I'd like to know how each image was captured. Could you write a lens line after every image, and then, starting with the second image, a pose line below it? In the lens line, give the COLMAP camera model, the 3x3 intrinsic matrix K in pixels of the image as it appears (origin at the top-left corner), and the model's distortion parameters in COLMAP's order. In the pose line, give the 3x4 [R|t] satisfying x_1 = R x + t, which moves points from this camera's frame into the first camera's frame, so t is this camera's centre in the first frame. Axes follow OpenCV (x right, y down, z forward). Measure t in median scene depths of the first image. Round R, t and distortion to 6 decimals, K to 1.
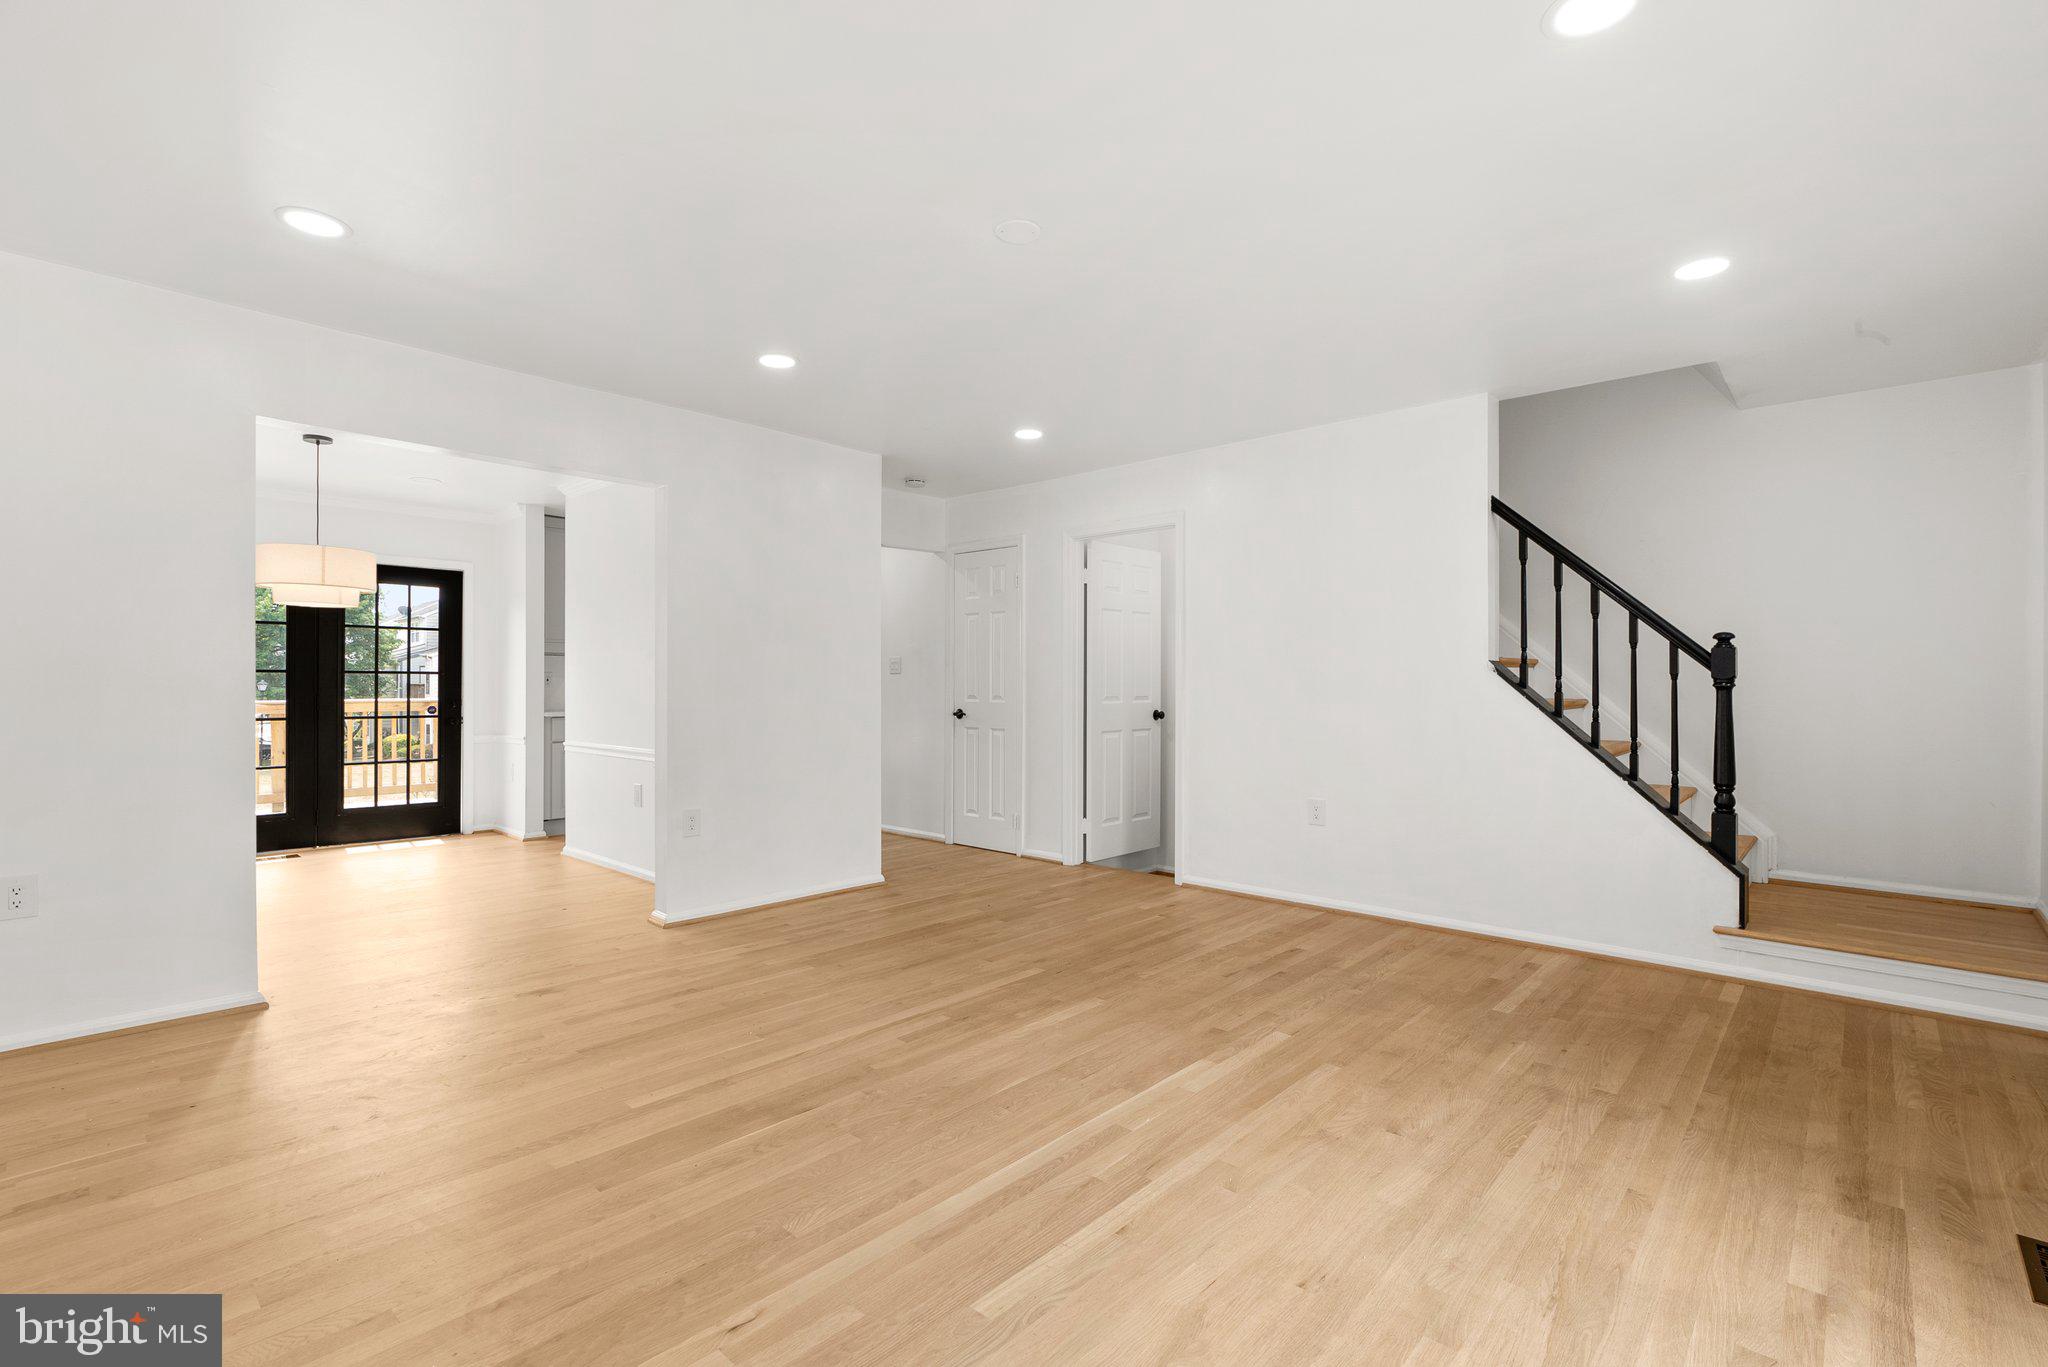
lens RADIAL K [[914.6, 0, 1024.0], [0, 914.6, 683.5], [0, 0, 1]] dist [-0.003495, 0.000179]
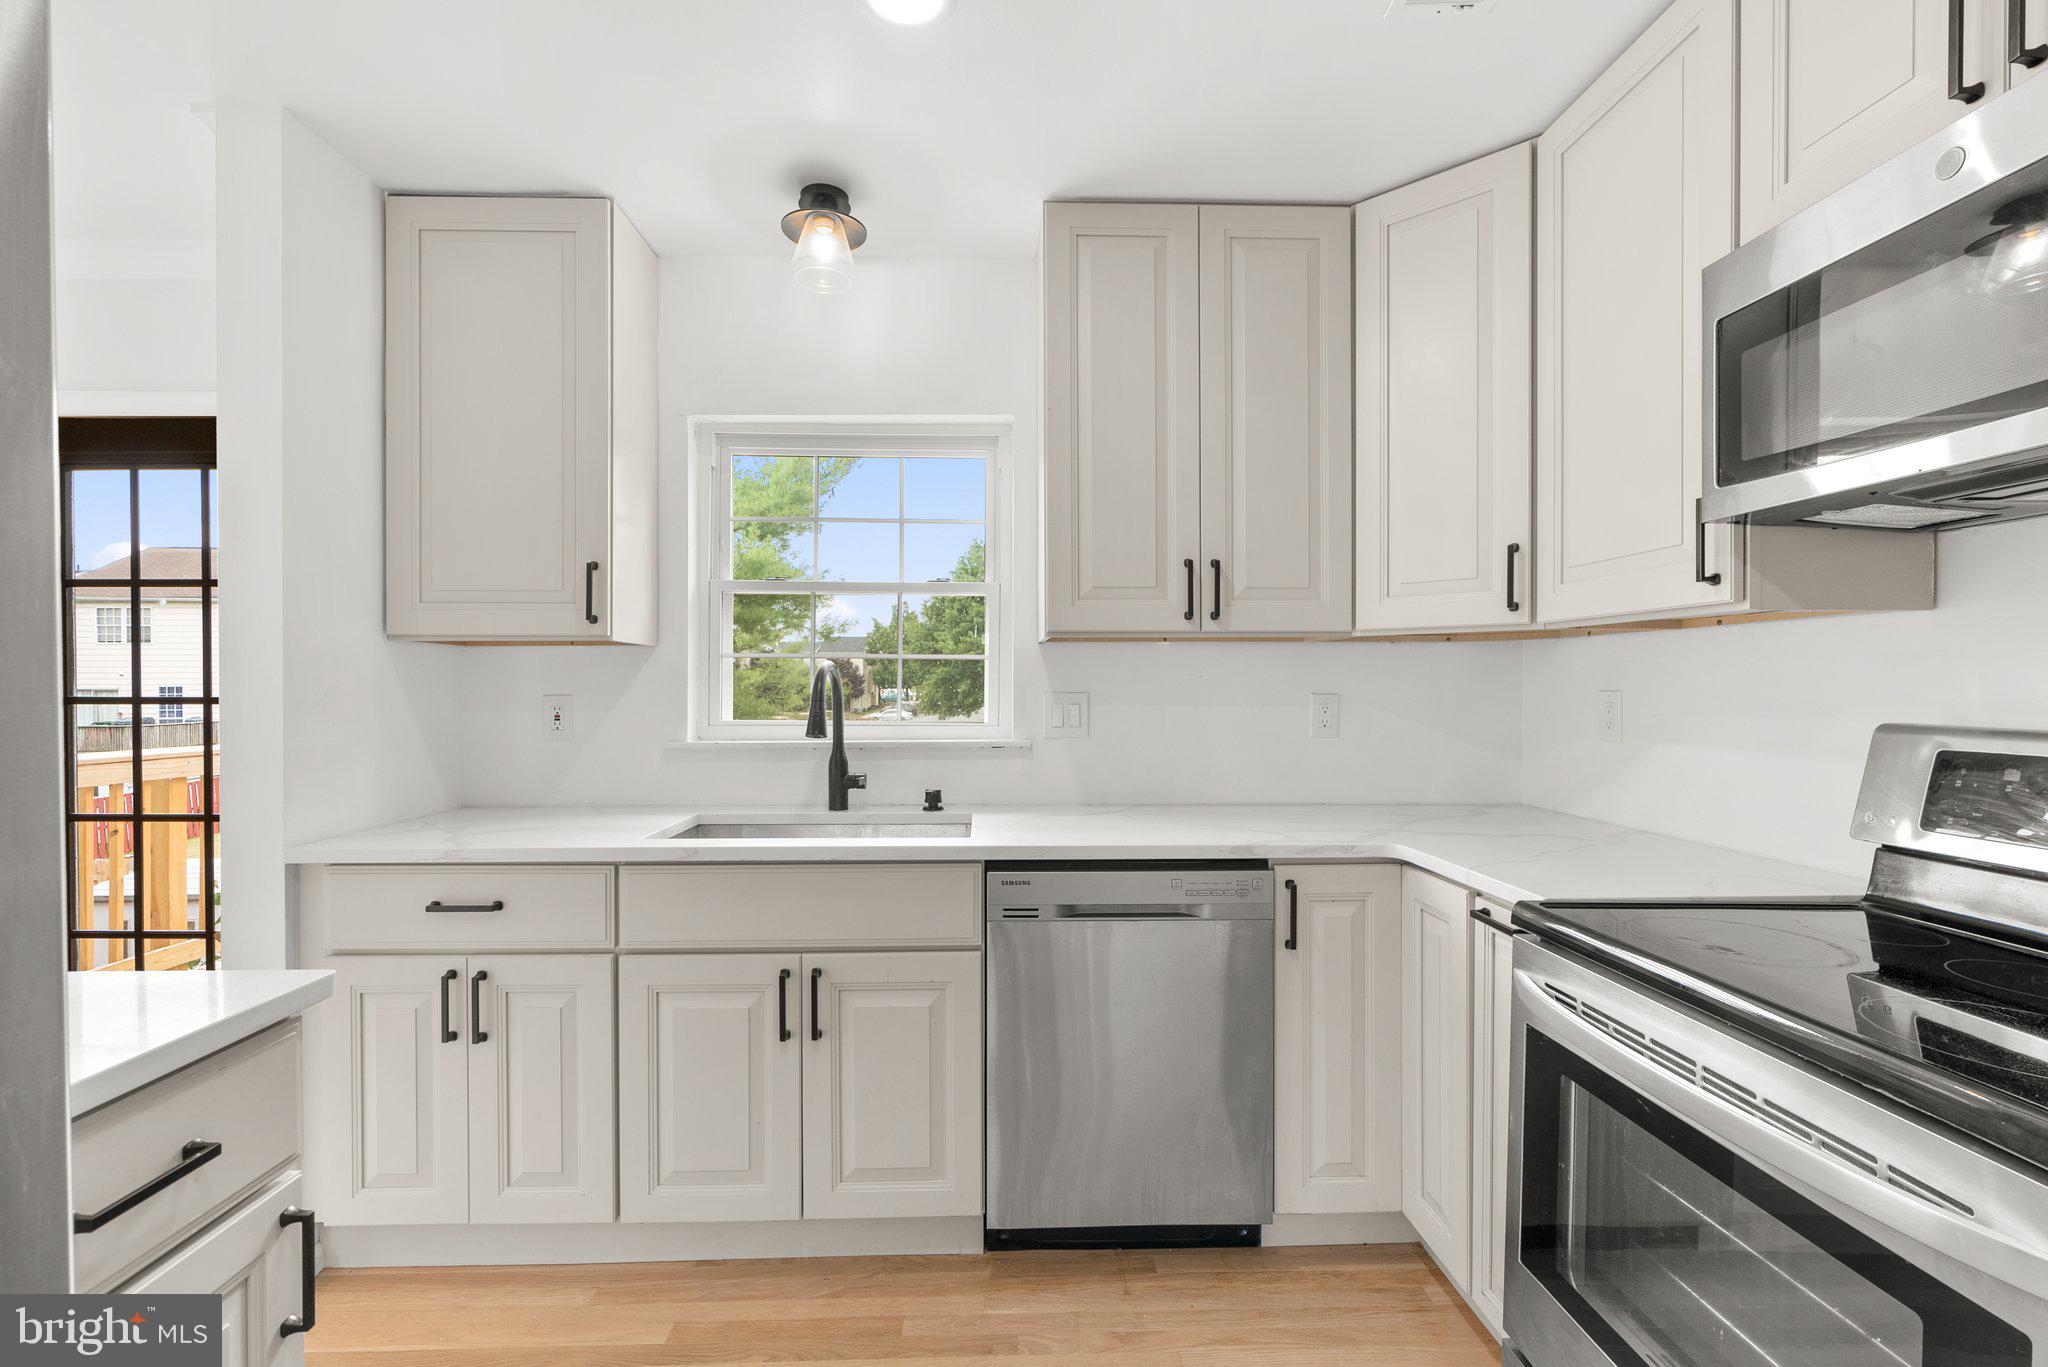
lens RADIAL K [[934.2, 0, 1013.3], [0, 934.2, 685.5], [0, 0, 1]] dist [-0.002508, 0.001312]
pose [[0.695511, -0.004729, -0.718500, -0.346385], [0.010237, 0.999942, 0.003328, -0.035919], [0.718443, -0.009670, 0.695519, 2.074527]]
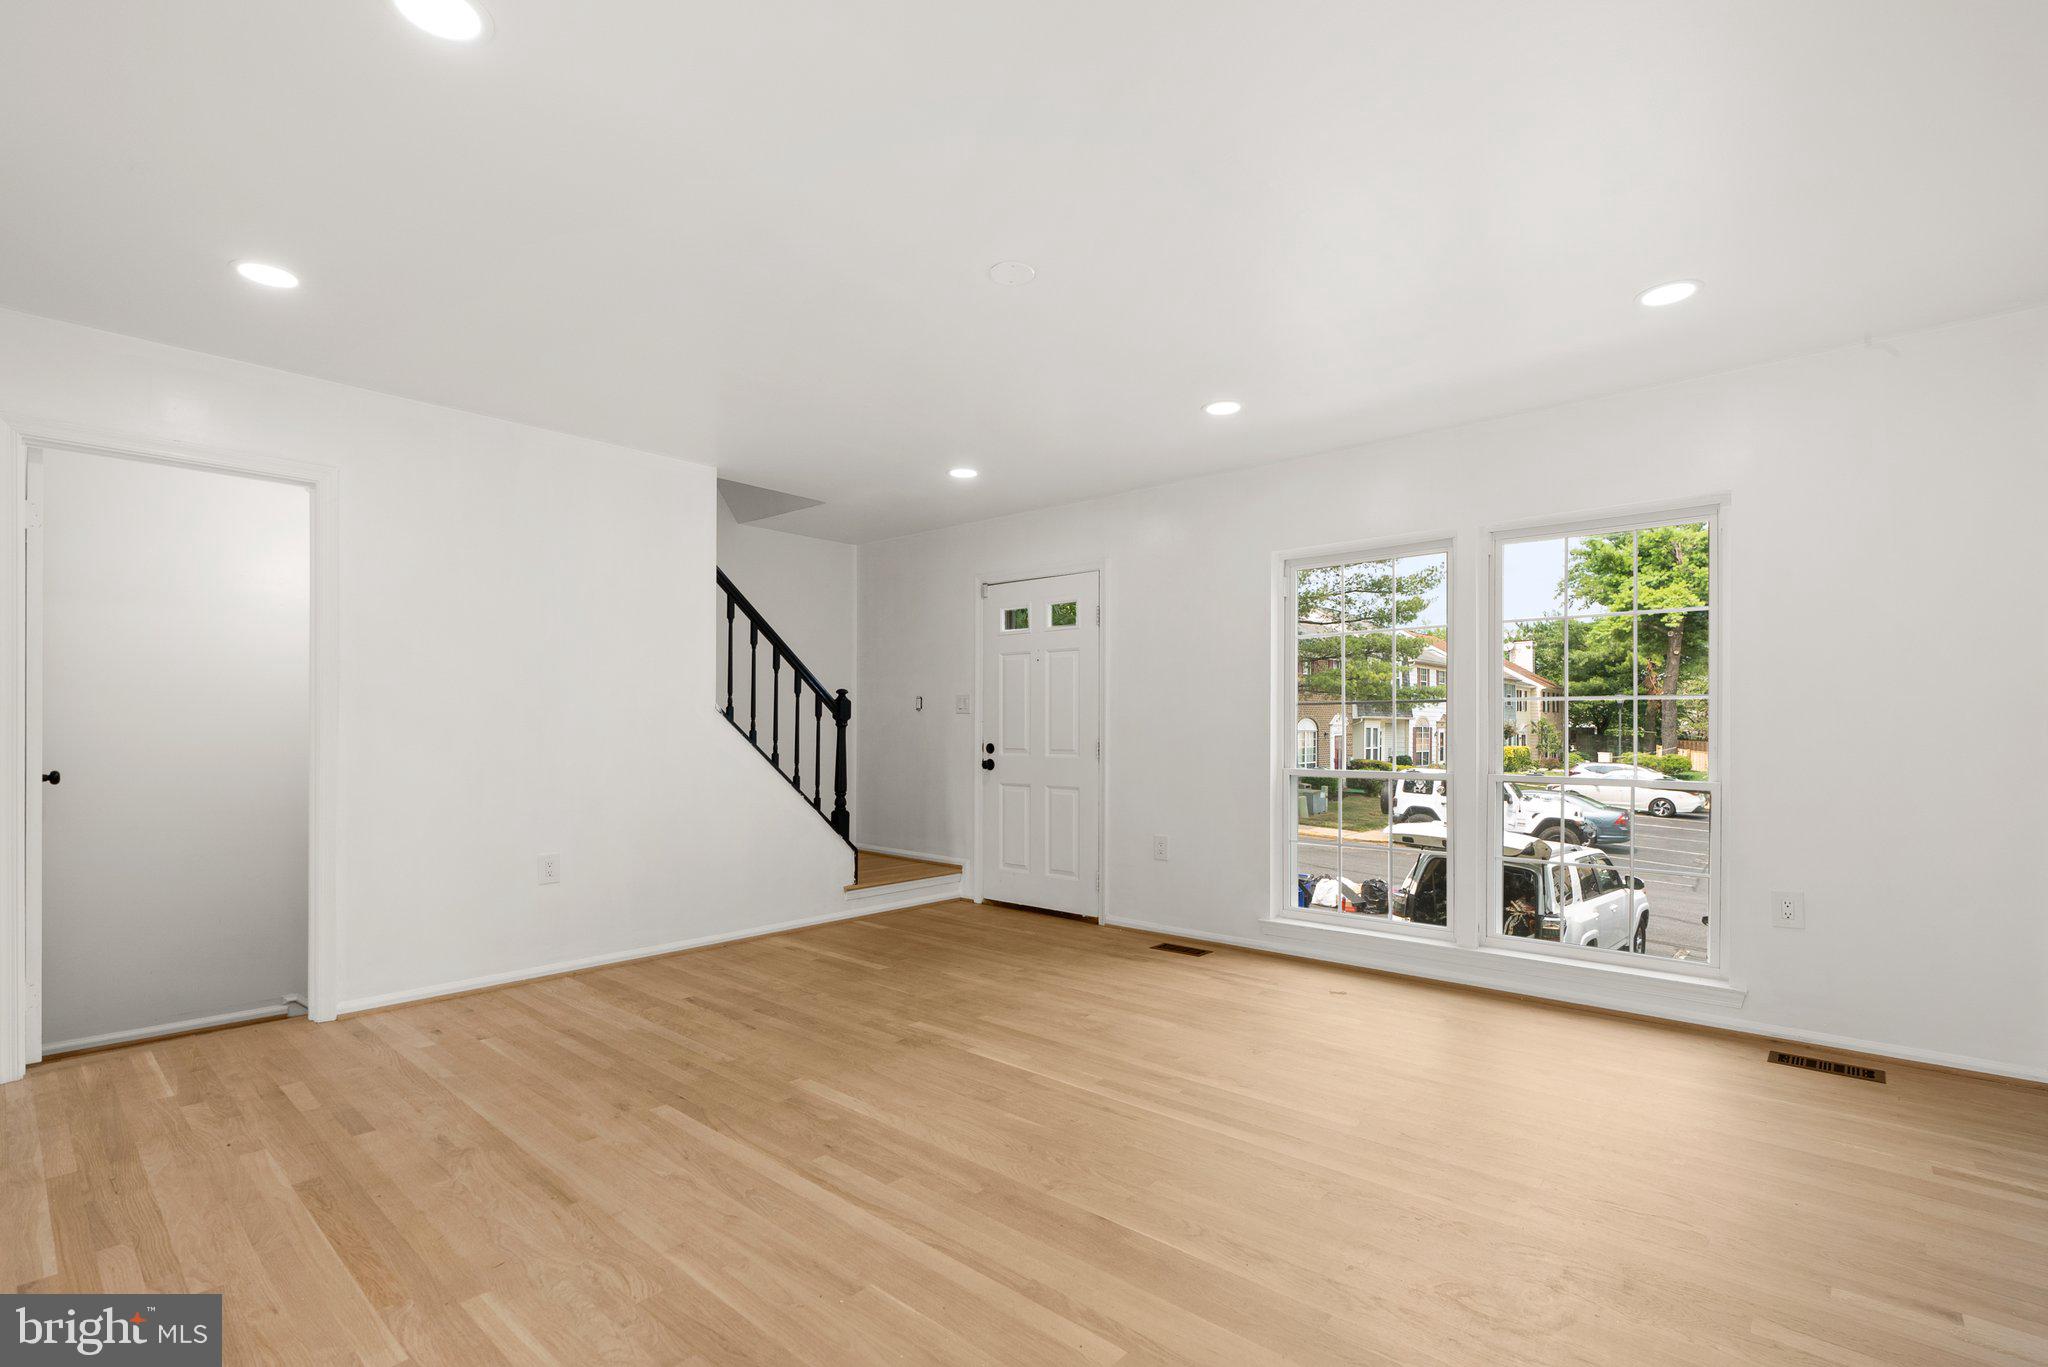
lens RADIAL K [[933.3, 0, 1017.6], [0, 933.3, 720.1], [0, 0, 1]] dist [-0.003796, 0.000987]
pose [[-0.014662, 0.004559, 0.999882, -0.864861], [-0.006063, 0.999971, -0.004648, 0.000366], [-0.999874, -0.006130, -0.014634, 0.841193]]
